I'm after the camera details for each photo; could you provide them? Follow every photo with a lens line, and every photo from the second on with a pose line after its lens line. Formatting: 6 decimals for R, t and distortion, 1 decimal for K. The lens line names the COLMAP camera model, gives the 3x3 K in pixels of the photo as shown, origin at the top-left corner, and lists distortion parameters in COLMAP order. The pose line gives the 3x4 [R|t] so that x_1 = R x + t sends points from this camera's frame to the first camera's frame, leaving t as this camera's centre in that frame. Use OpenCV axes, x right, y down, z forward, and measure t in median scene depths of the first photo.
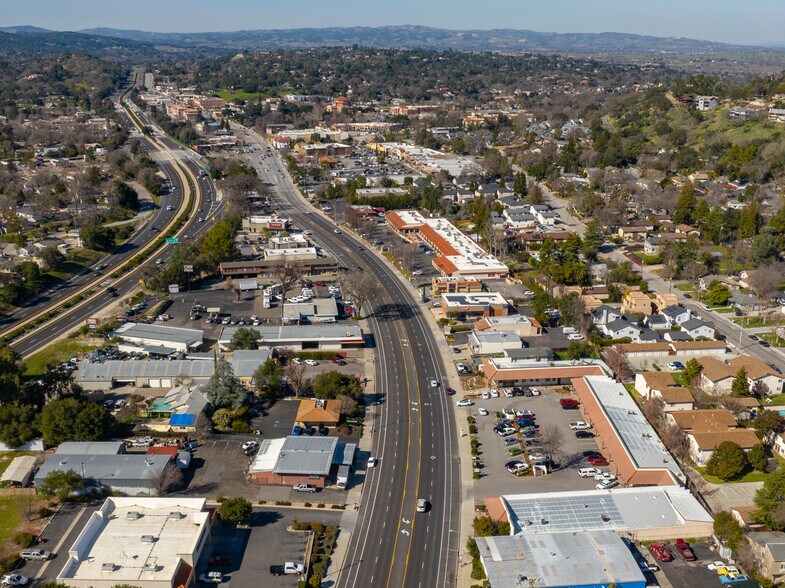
lens RADIAL K [[882.0, 0, 401.3], [0, 882.0, 294.9], [0, 0, 1]] dist [-0.013980, -0.012271]
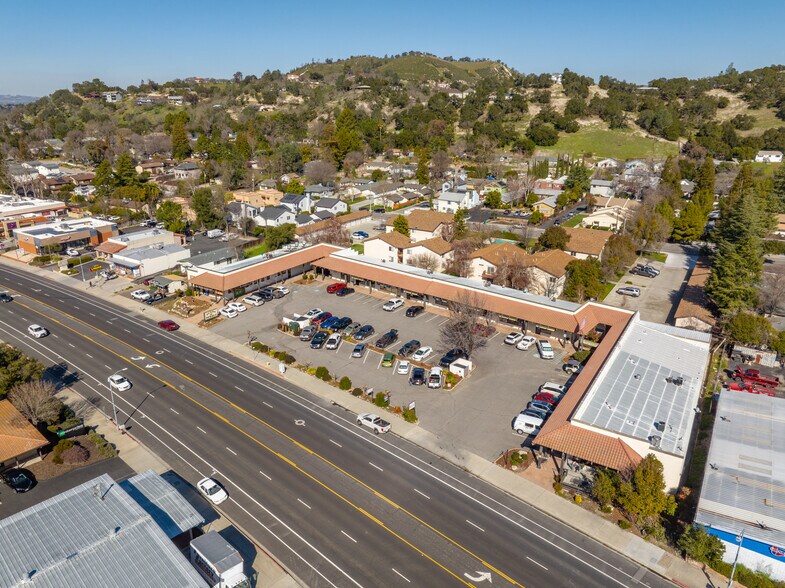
lens RADIAL K [[551.9, 0, 392.5], [0, 551.9, 294.0], [0, 0, 1]] dist [-0.038427, 0.002104]
pose [[0.637259, -0.256351, 0.726763, -0.107337], [0.210740, 0.965075, 0.155625, 0.052656], [-0.741276, 0.053985, 0.669026, 0.540272]]
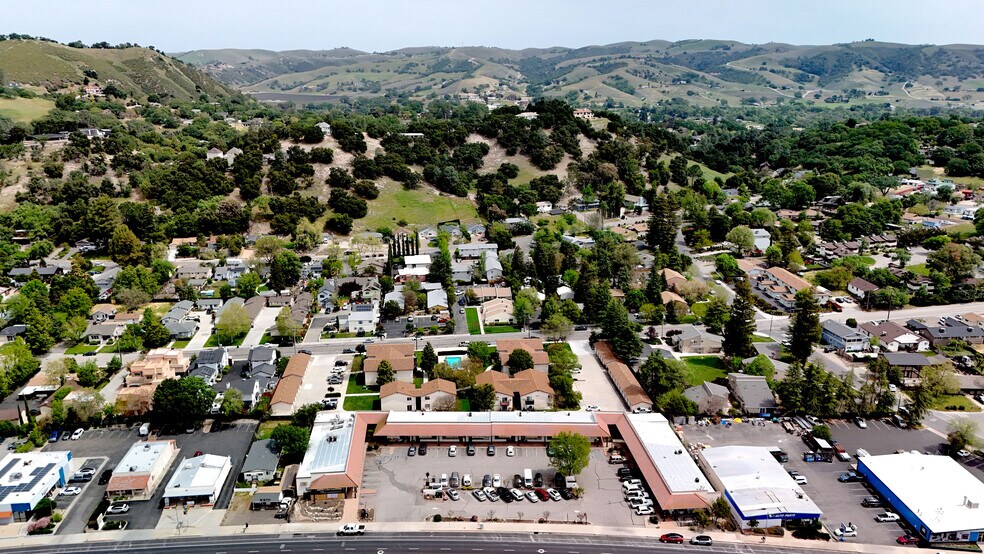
lens RADIAL K [[722.3, 0, 495.8], [0, 722.3, 279.7], [0, 0, 1]] dist [0.078380, -0.071616]
pose [[0.020184, -0.289628, 0.956926, -0.418875], [0.274509, 0.921943, 0.273250, -0.196404], [-0.961373, 0.257169, 0.098114, 0.662908]]
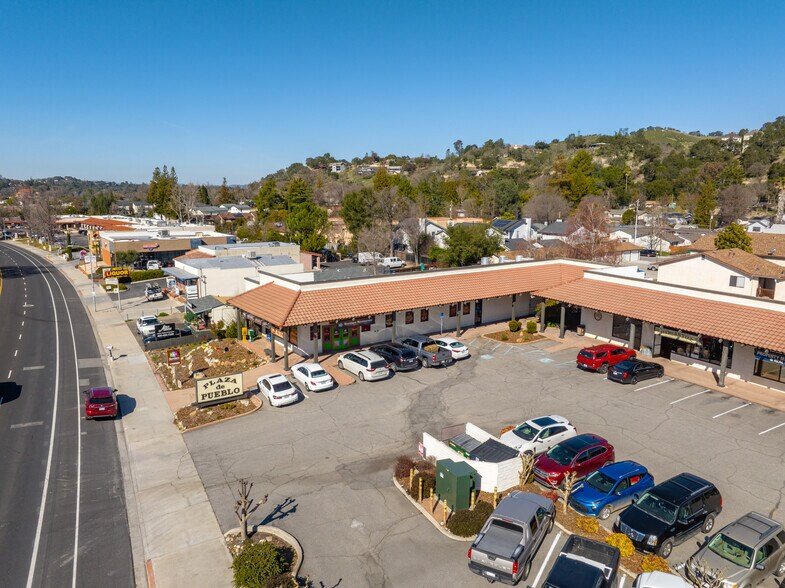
lens RADIAL K [[551.9, 0, 392.5], [0, 551.9, 294.0], [0, 0, 1]] dist [-0.038427, 0.002104]
pose [[0.878675, -0.087131, 0.469401, 0.049666], [0.132971, 0.988964, -0.065335, 0.088275], [-0.458528, 0.119825, 0.880564, 0.740517]]
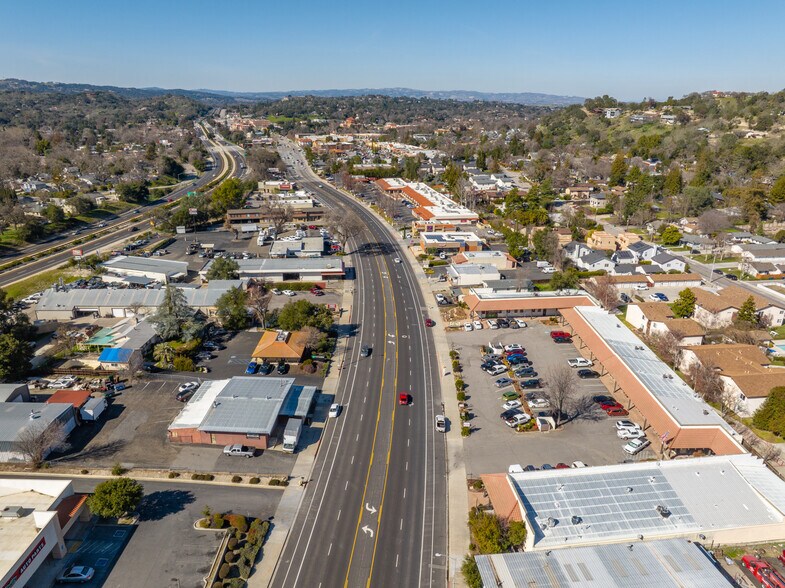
lens RADIAL K [[551.9, 0, 392.5], [0, 551.9, 294.0], [0, 0, 1]] dist [-0.038427, 0.002104]
pose [[0.999994, 0.003088, -0.001529, 0.014399], [-0.002990, 0.998184, 0.060160, 0.038343], [0.001712, -0.060156, 0.998188, 0.363955]]
